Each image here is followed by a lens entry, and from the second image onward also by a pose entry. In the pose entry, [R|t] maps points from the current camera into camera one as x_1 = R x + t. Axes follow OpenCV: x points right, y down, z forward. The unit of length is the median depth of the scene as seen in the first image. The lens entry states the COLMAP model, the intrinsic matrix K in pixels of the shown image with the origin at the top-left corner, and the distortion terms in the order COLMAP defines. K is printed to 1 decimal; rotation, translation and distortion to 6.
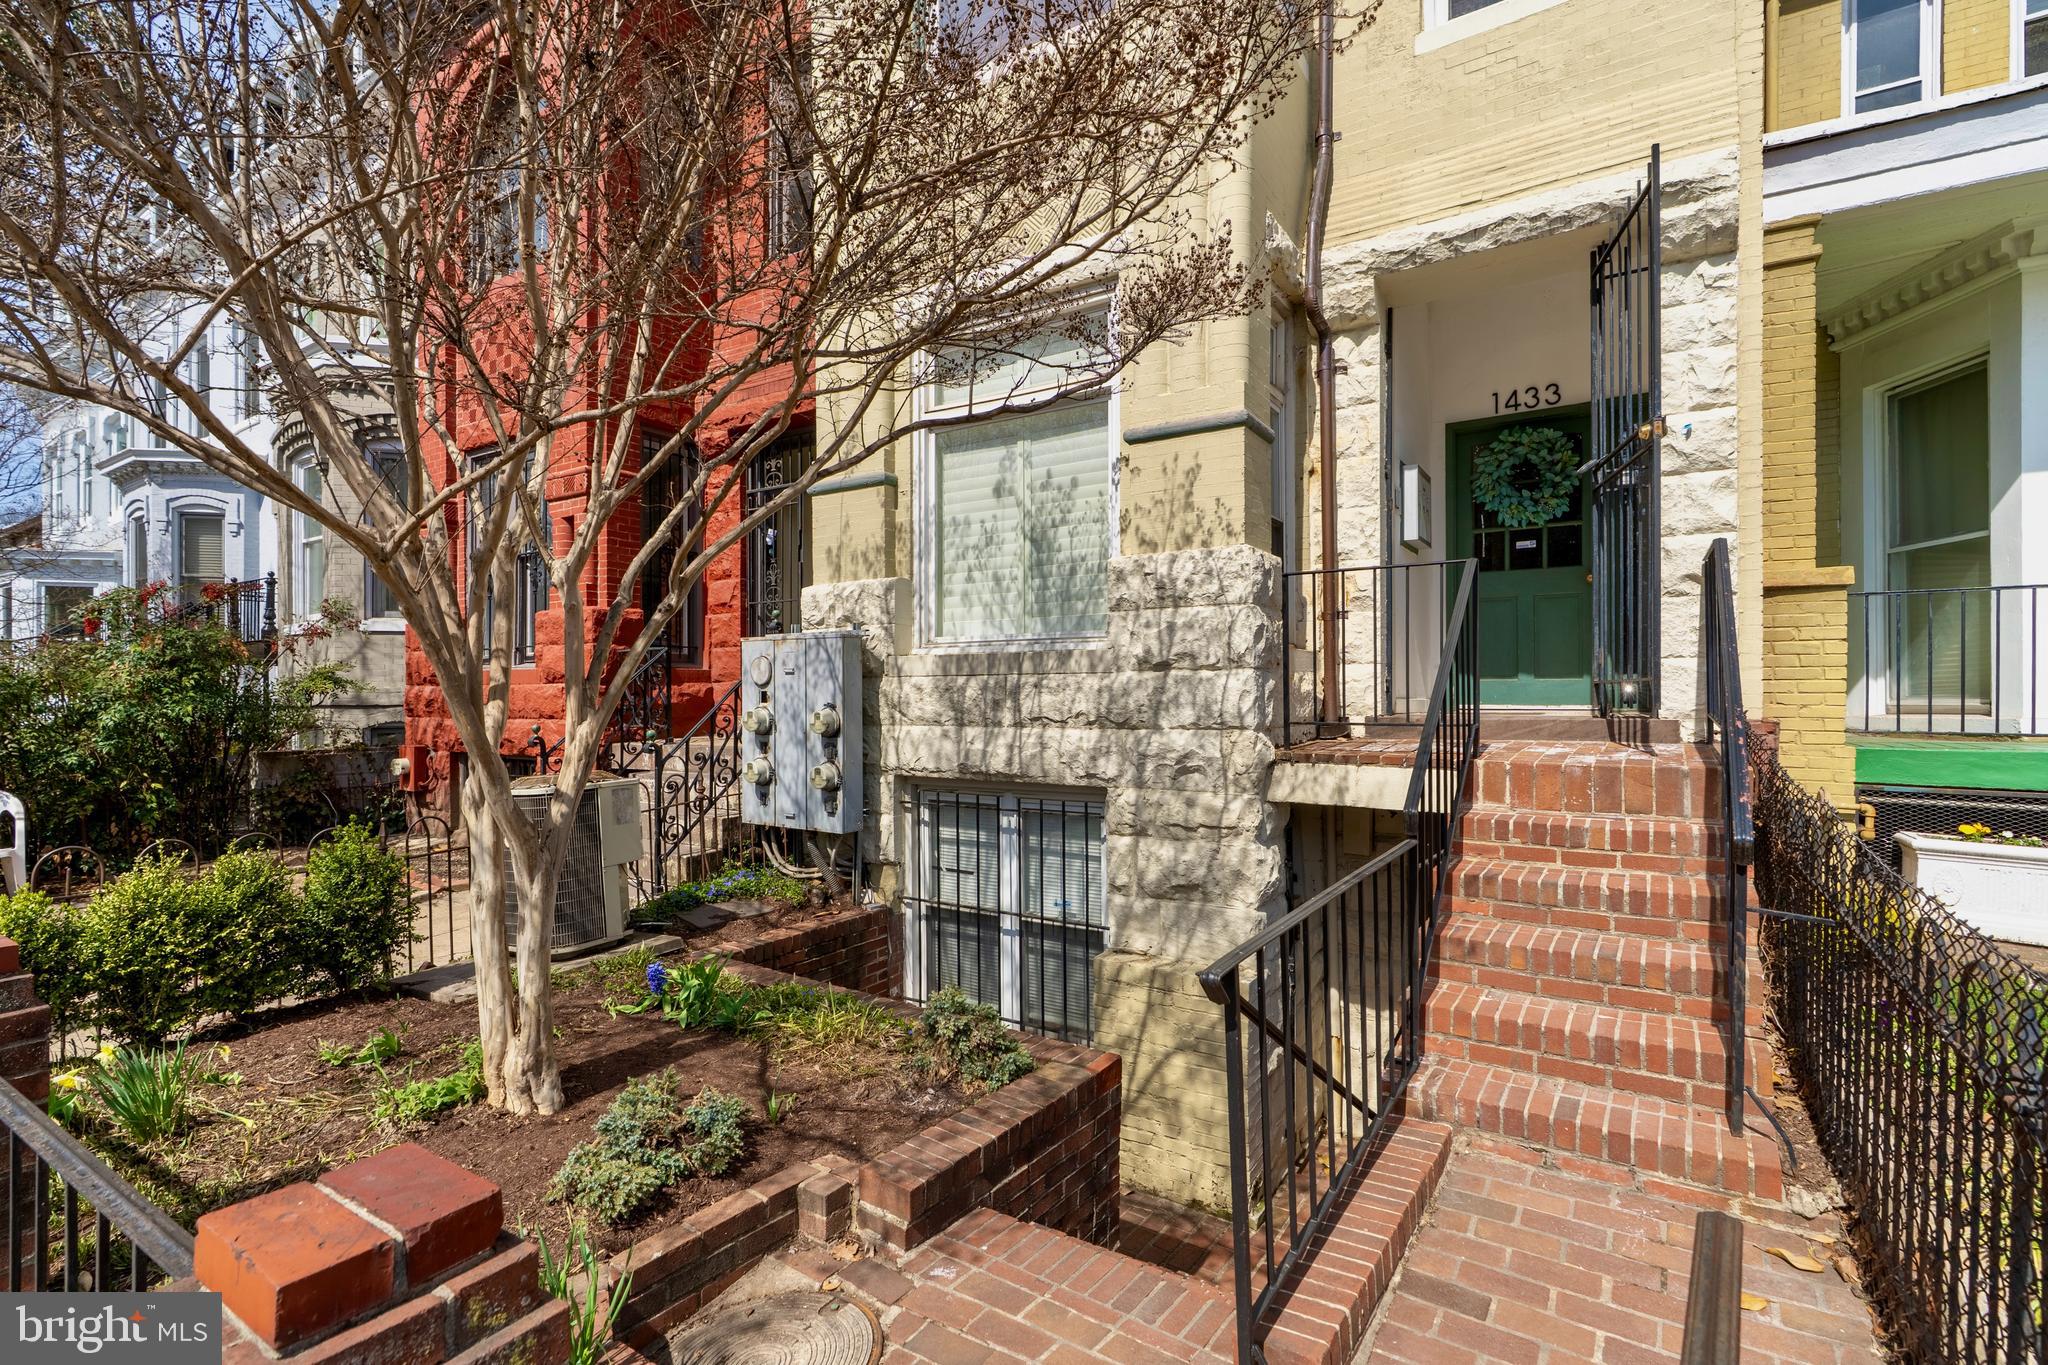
lens RADIAL K [[948.8, 0, 1036.7], [0, 948.8, 689.9], [0, 0, 1]] dist [-0.005465, 0.003081]
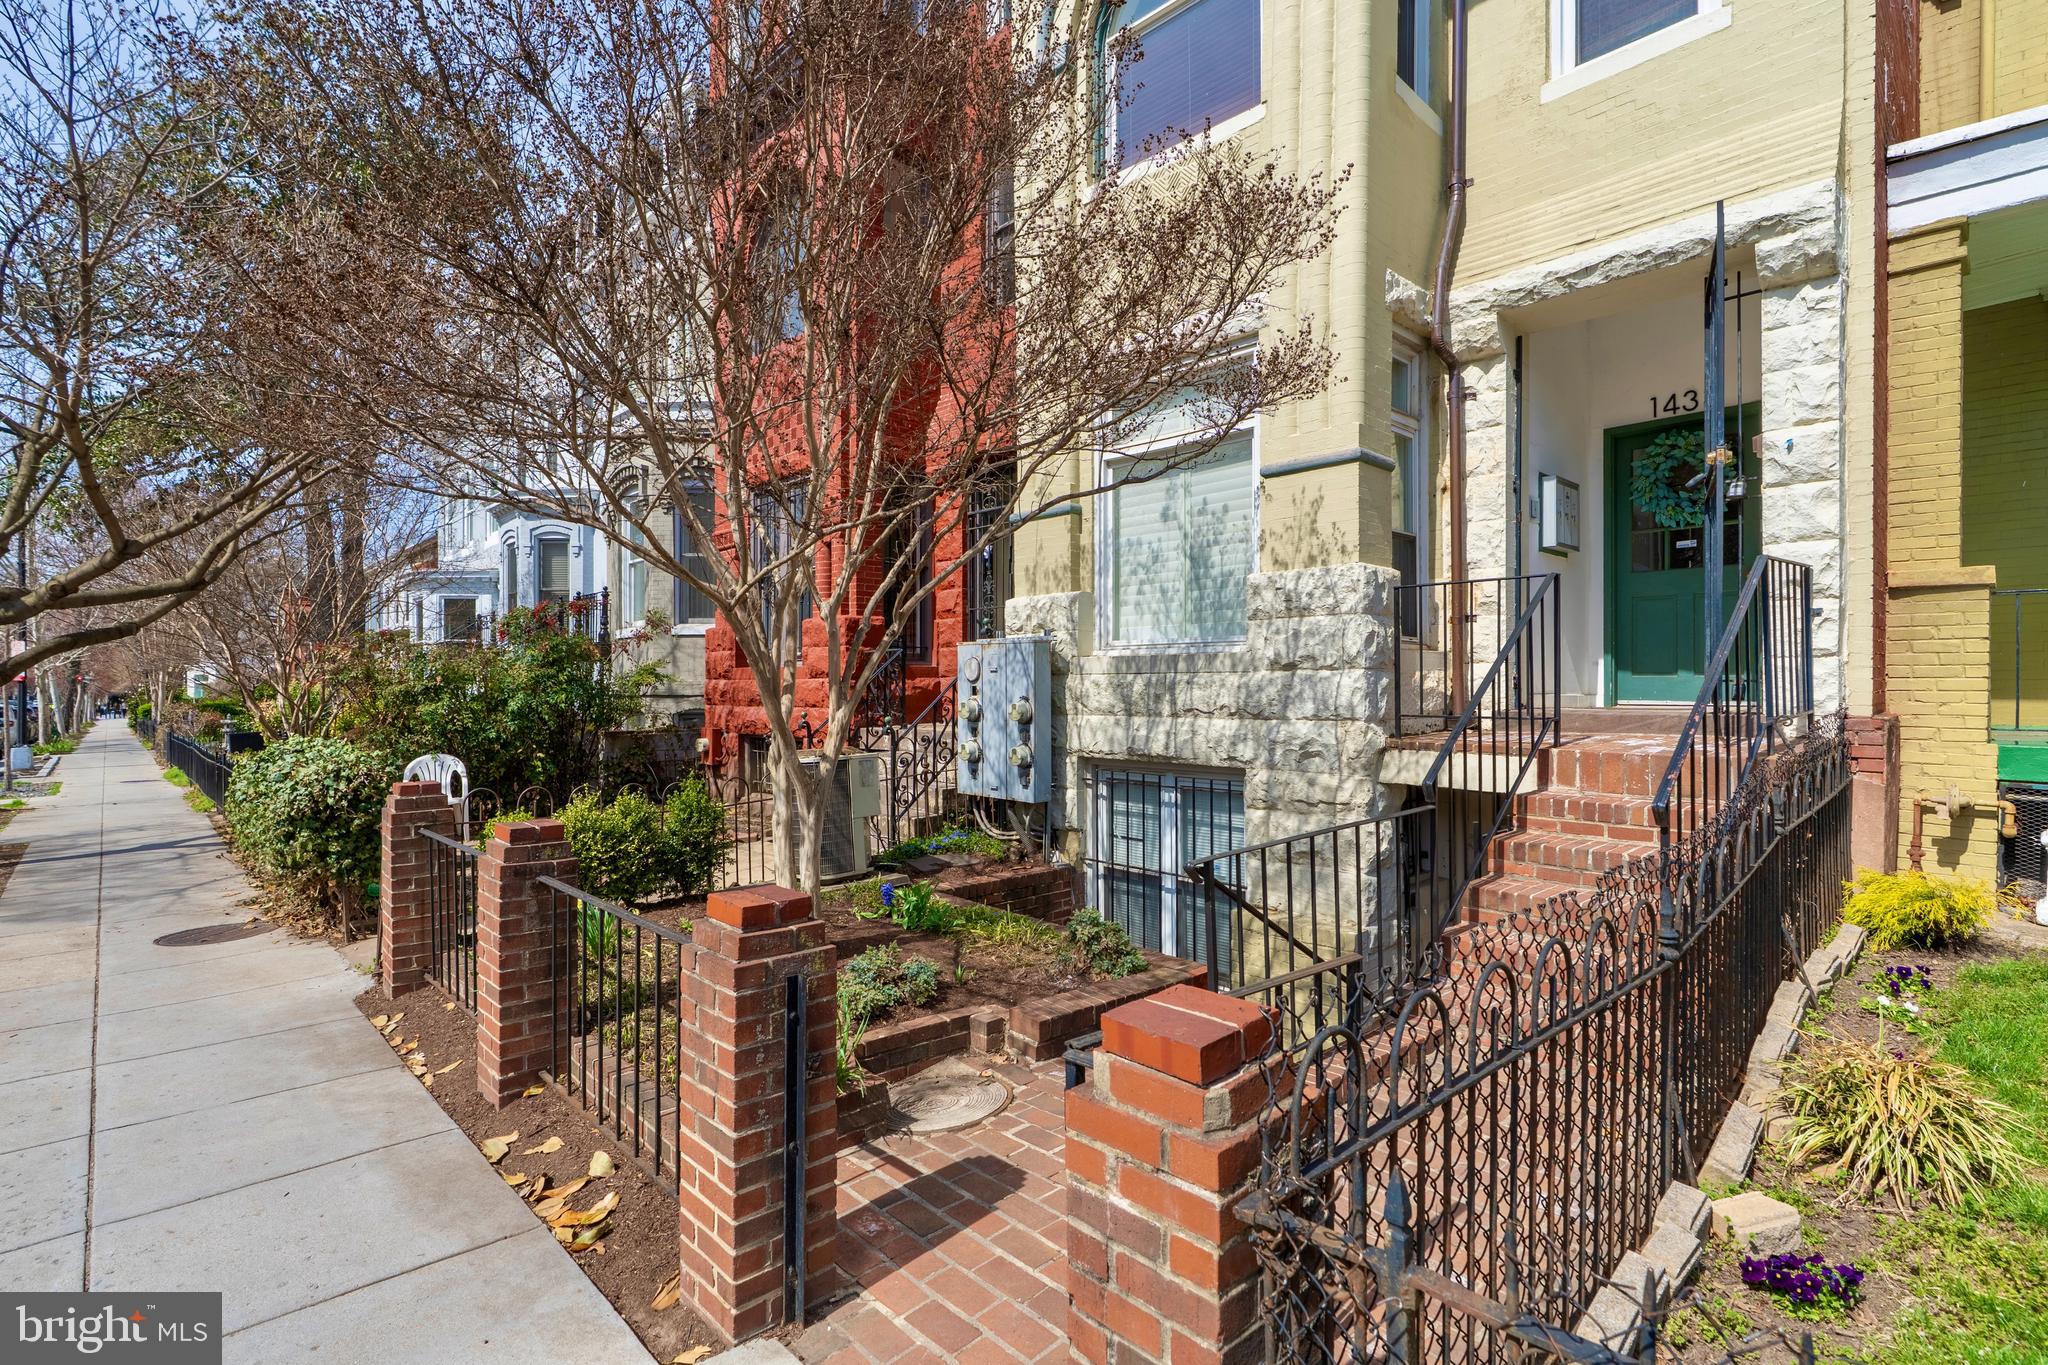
lens RADIAL K [[948.8, 0, 1020.2], [0, 948.8, 682.2], [0, 0, 1]] dist [-0.005465, 0.003081]
pose [[0.967435, 0.000773, -0.253119, 0.101828], [-0.000536, 0.999999, 0.001003, -0.006067], [0.253119, -0.000834, 0.967435, -0.218364]]
